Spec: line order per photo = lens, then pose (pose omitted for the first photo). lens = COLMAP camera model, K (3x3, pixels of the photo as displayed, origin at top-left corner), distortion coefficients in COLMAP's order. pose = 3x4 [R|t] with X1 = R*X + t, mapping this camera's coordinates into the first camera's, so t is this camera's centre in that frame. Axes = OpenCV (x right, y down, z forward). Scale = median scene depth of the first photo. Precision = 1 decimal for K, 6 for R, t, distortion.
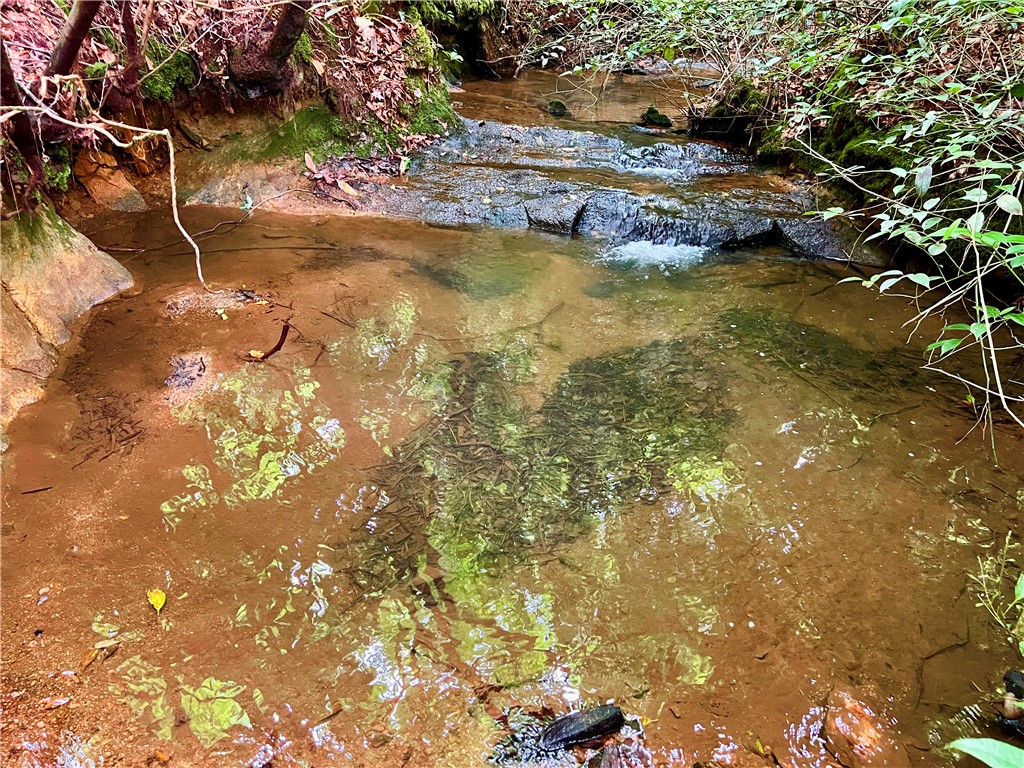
lens RADIAL K [[753.9, 0, 516.0], [0, 753.9, 400.6], [0, 0, 1]] dist [0.065864, -0.080213]
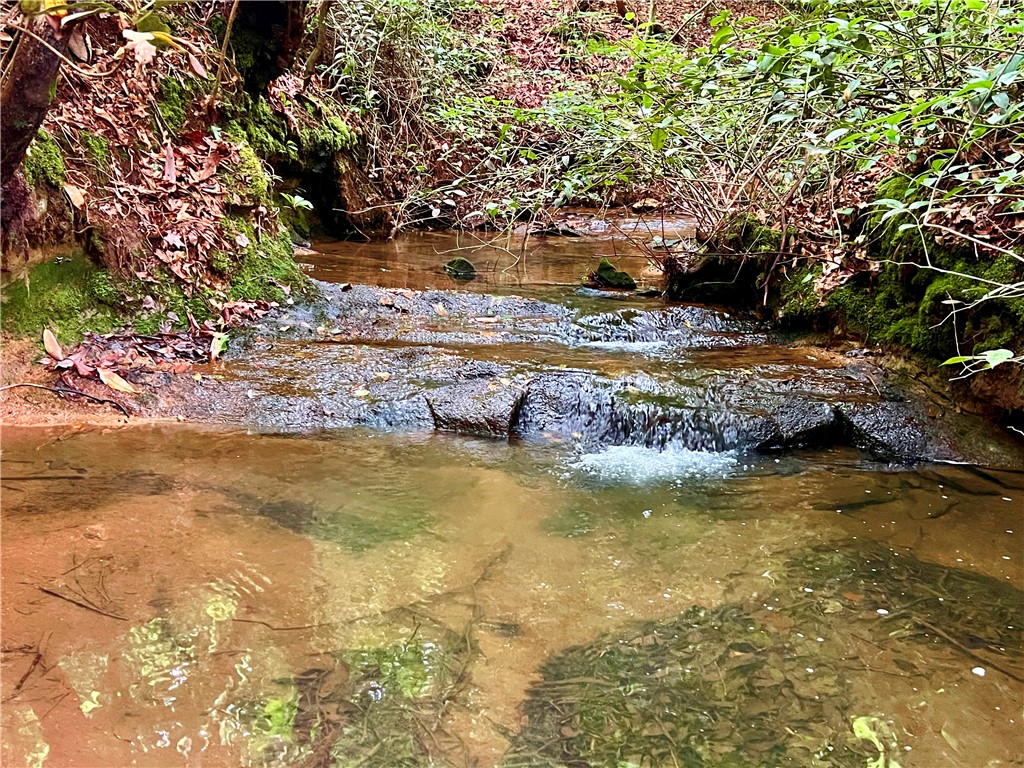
lens RADIAL K [[1136.8, 0, 512.0], [0, 1136.8, 384.0], [0, 0, 1]] dist [0.189389, -0.546440]
pose [[0.993544, -0.035695, 0.107682, -0.015308], [0.065709, 0.954842, -0.289756, -0.002954], [-0.092476, 0.294961, 0.951024, 0.123015]]
